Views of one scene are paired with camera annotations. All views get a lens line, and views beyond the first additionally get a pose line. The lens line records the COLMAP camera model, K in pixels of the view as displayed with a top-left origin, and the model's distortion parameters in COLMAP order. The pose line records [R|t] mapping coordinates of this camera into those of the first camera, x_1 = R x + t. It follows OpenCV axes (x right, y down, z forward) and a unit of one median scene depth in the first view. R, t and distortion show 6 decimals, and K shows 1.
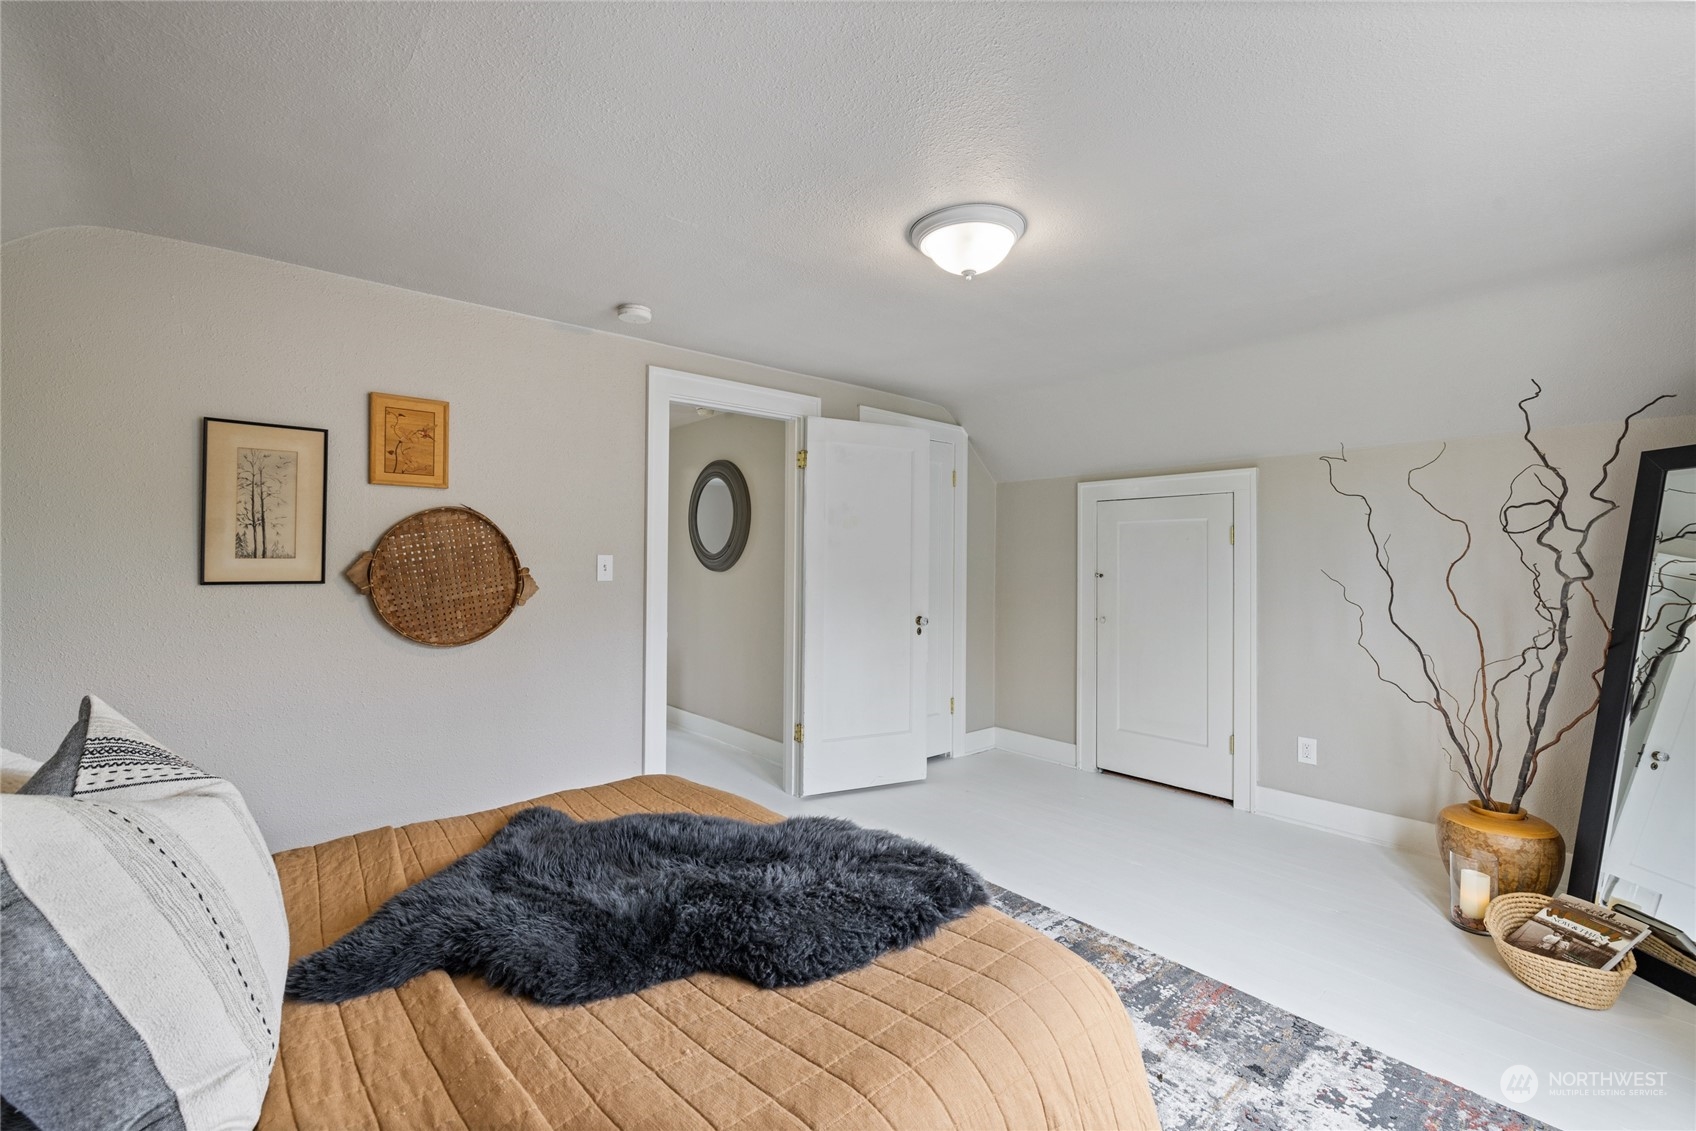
lens RADIAL K [[718.1, 0, 816.1], [0, 718.1, 561.3], [0, 0, 1]] dist [0.000814, 0.000655]
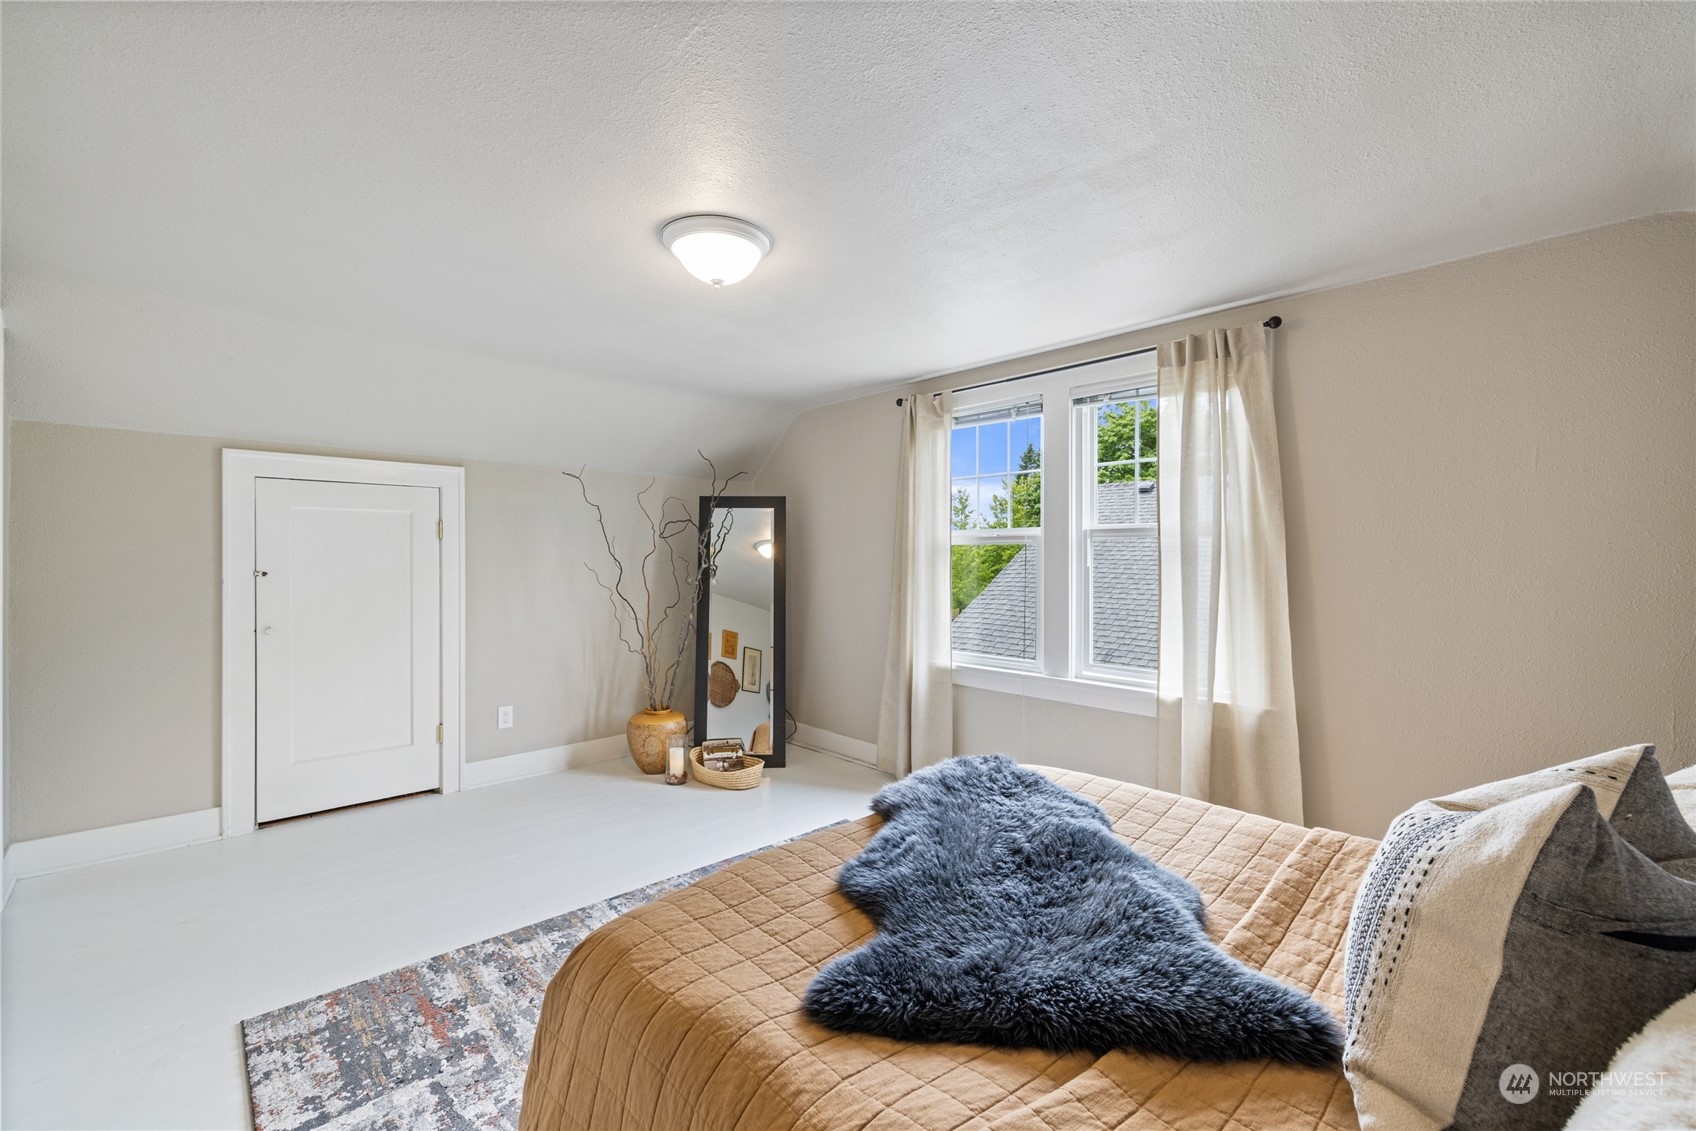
lens RADIAL K [[700.2, 0, 848.0], [0, 700.2, 565.5], [0, 0, 1]] dist [0.000985, 0.000099]
pose [[-0.057379, -0.019949, 0.998153, -0.663513], [-0.001129, 0.999801, 0.019917, -0.008909], [-0.998352, 0.000016, -0.057391, 0.702276]]
